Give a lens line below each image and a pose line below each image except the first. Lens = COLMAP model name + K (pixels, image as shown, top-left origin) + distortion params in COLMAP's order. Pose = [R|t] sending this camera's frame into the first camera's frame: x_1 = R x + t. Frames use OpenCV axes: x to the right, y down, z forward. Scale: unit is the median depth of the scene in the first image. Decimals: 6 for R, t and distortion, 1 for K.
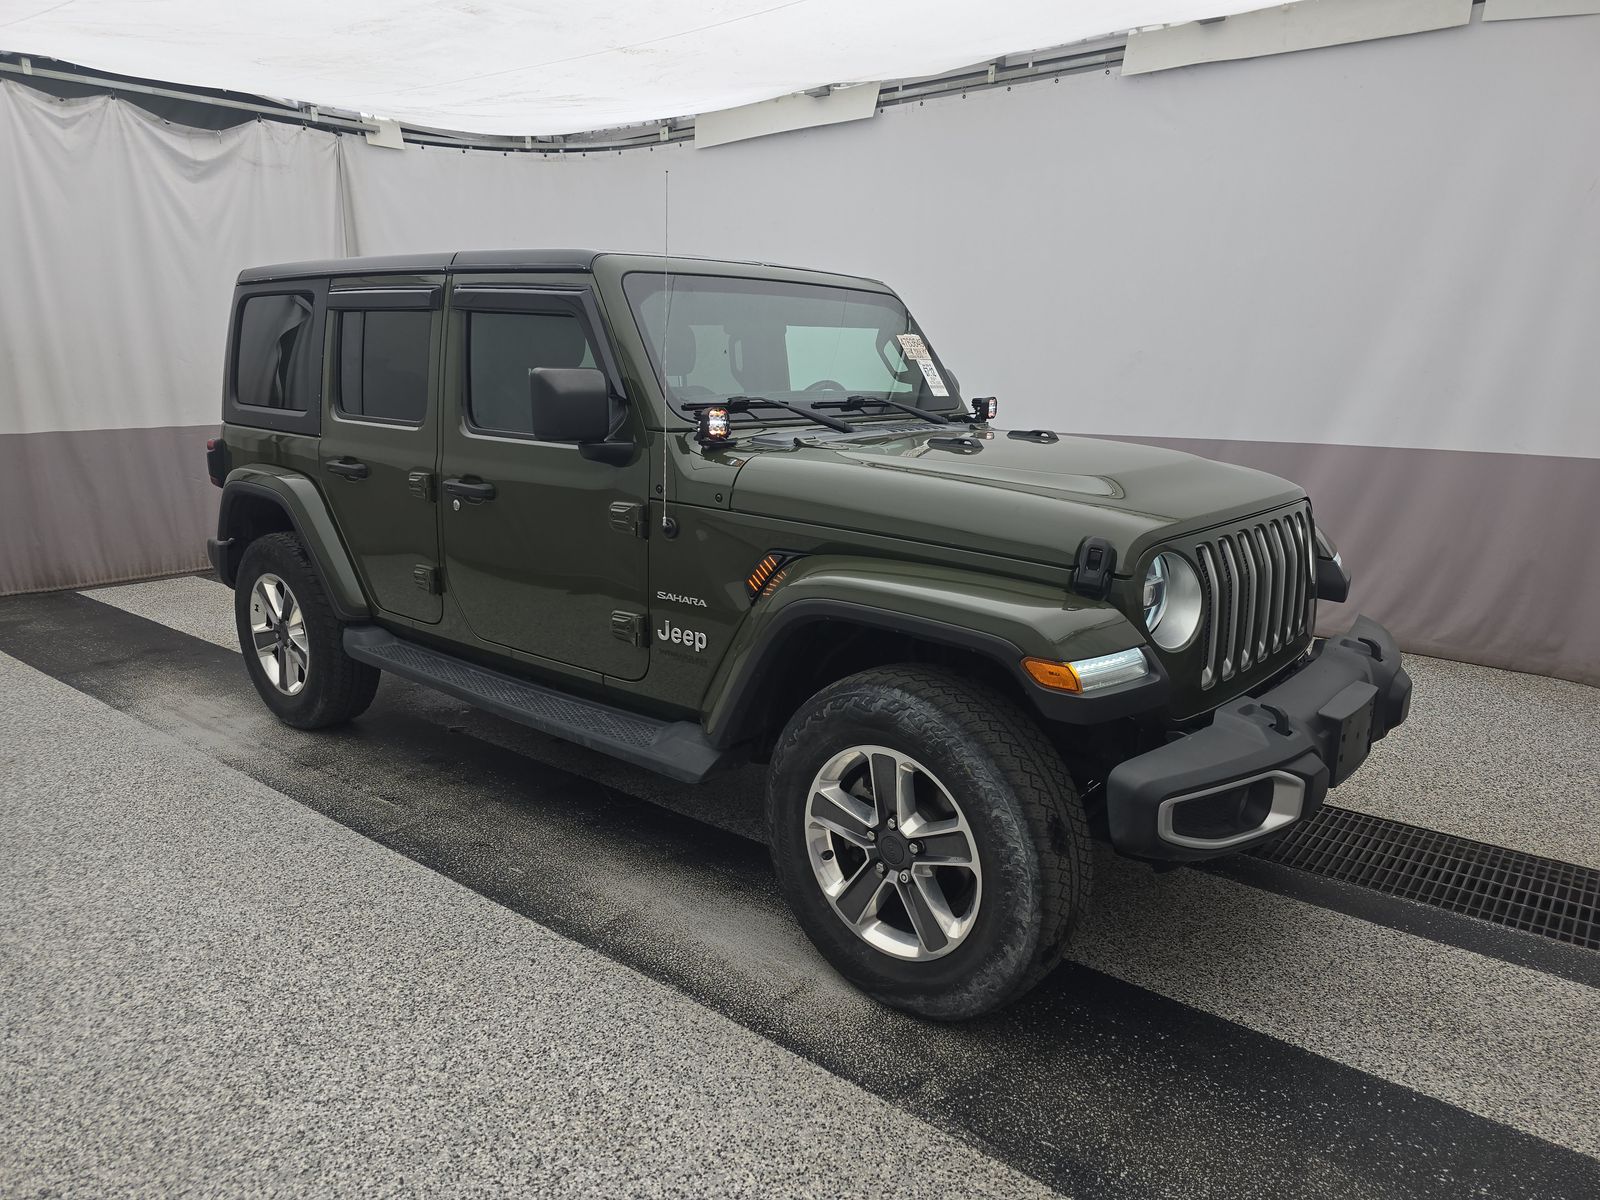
lens RADIAL K [[1073.0, 0, 808.1], [0, 1073.0, 600.1], [0, 0, 1]] dist [0.042978, -0.027901]
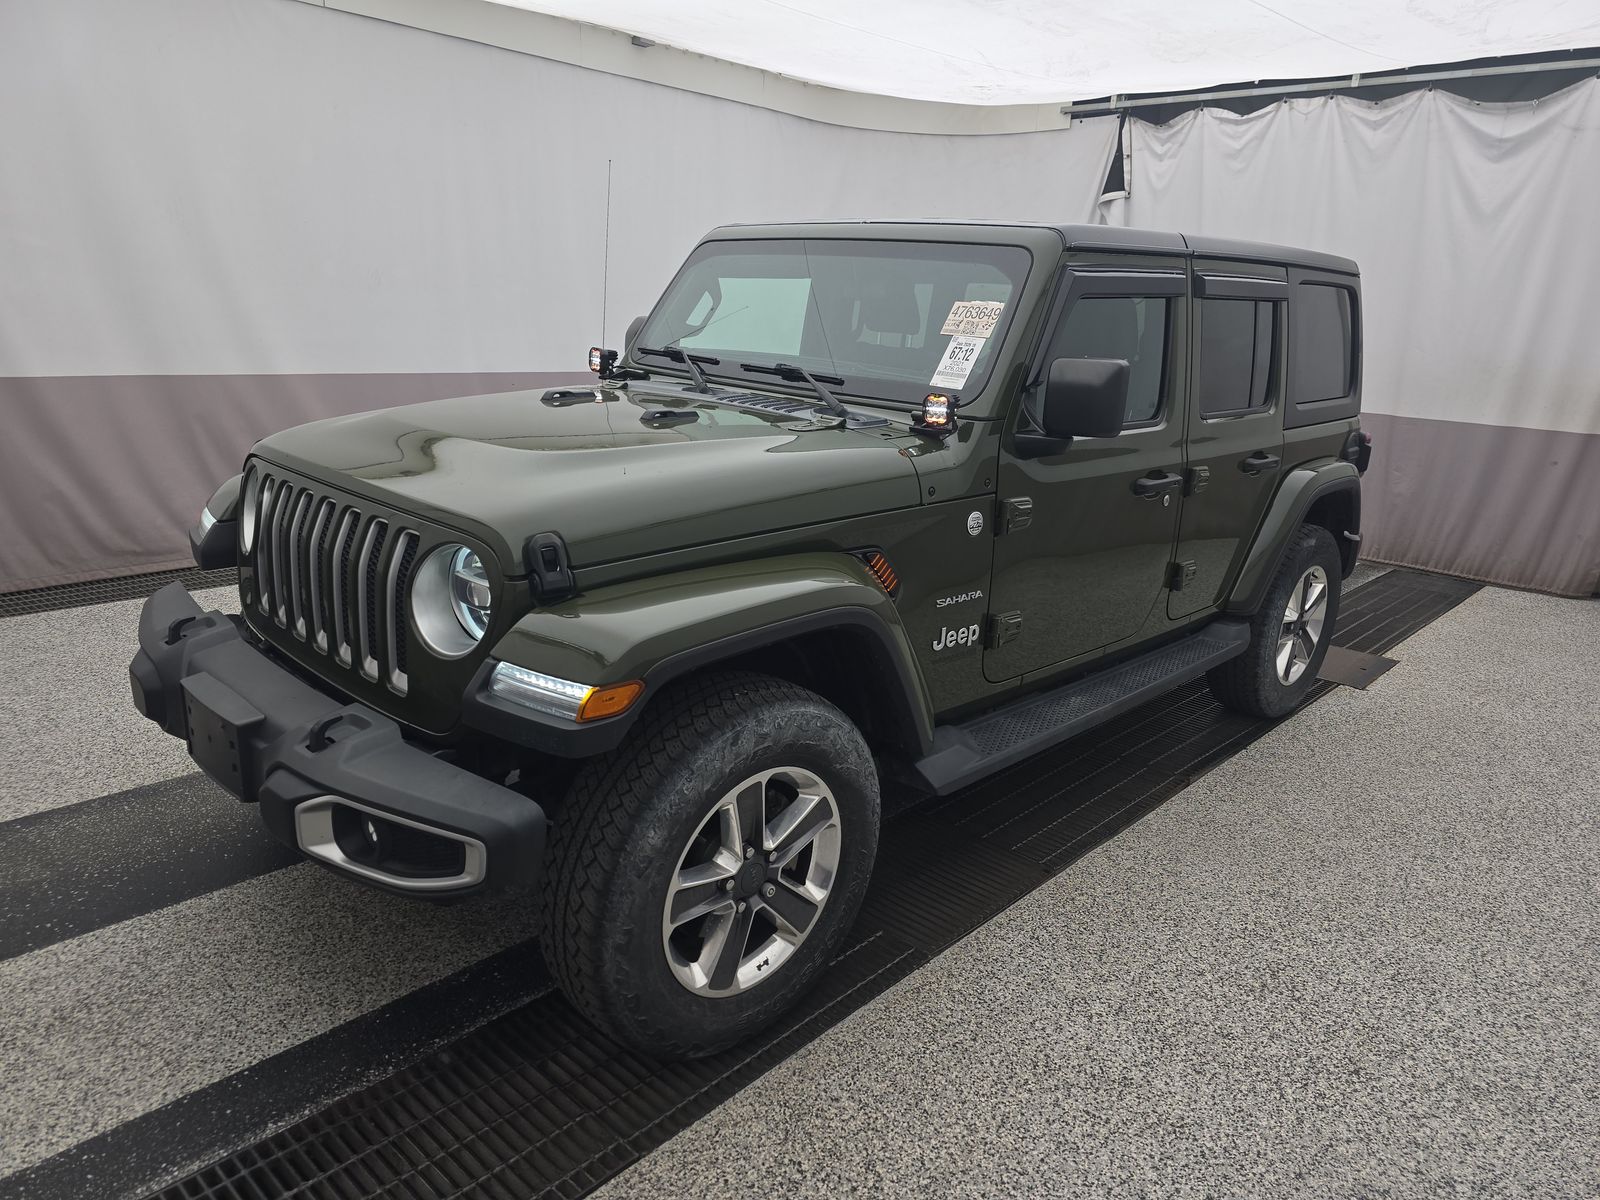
lens RADIAL K [[1073.0, 0, 808.1], [0, 1073.0, 600.1], [0, 0, 1]] dist [0.042978, -0.027901]
pose [[-0.058052, 0.267743, -0.961740, 0.535878], [-0.279427, 0.920501, 0.273128, -0.144395], [0.958410, 0.284592, 0.021377, 0.588152]]
